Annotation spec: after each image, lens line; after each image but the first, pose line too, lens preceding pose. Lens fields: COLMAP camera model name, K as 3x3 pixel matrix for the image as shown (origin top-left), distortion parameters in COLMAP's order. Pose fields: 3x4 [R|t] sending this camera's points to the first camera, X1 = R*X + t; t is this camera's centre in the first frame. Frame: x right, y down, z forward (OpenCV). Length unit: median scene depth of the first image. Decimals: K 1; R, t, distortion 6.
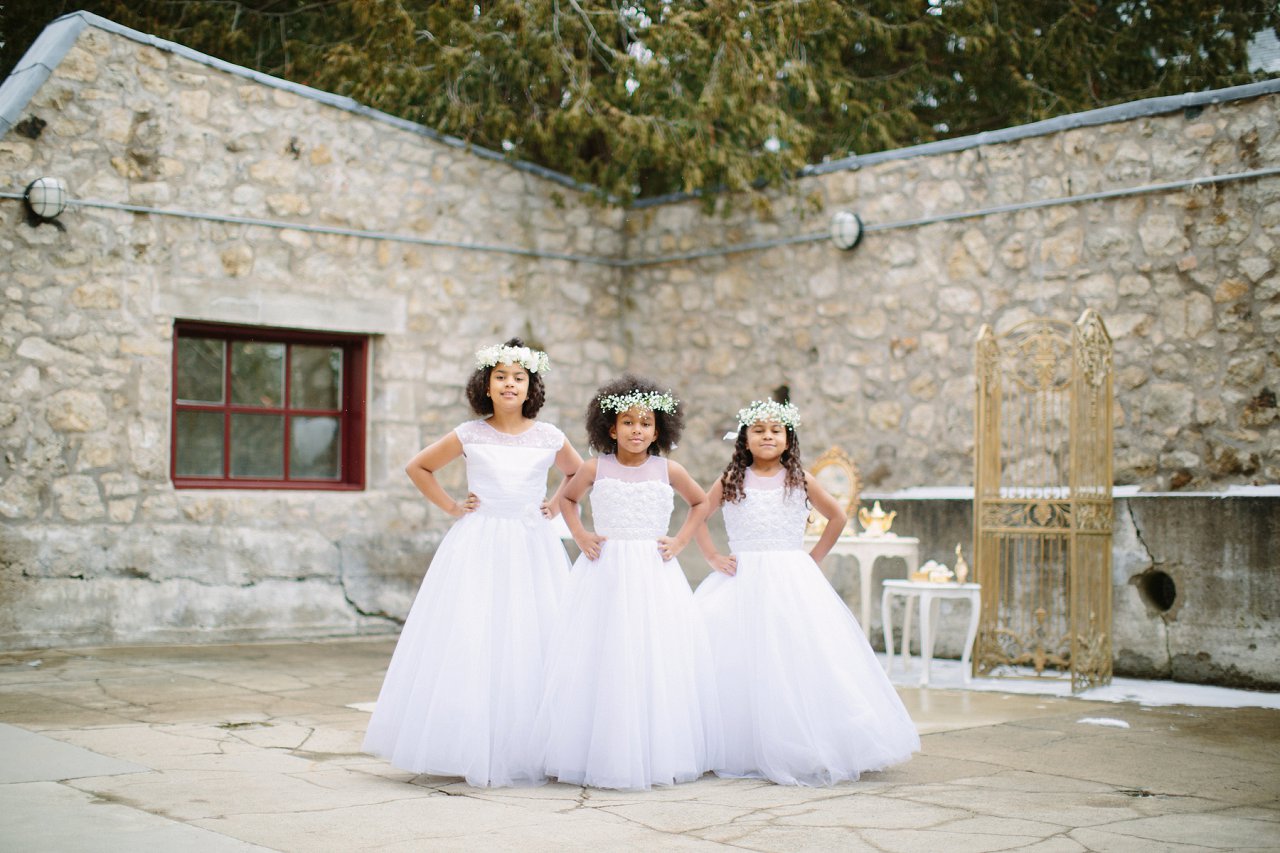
lens RADIAL K [[1934.3, 0, 718.4], [0, 1934.3, 398.7], [0, 0, 1]] dist [-0.199723, 0.494167]
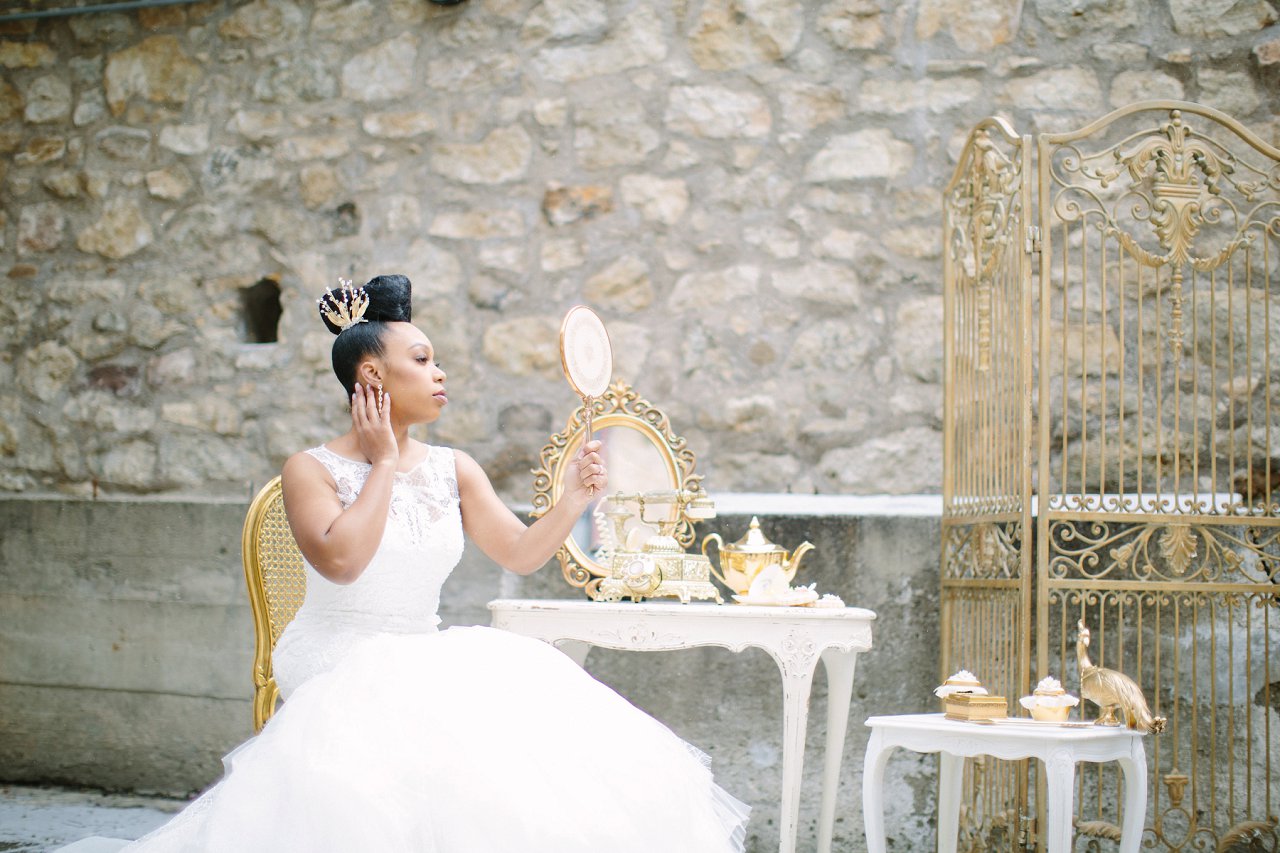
lens RADIAL K [[1934.3, 0, 718.4], [0, 1934.3, 398.7], [0, 0, 1]] dist [-0.199723, 0.494167]
pose [[0.873807, 0.040400, 0.484592, -0.112092], [-0.033830, 0.999179, -0.022300, 0.033617], [-0.485095, 0.003092, 0.874456, 0.589546]]
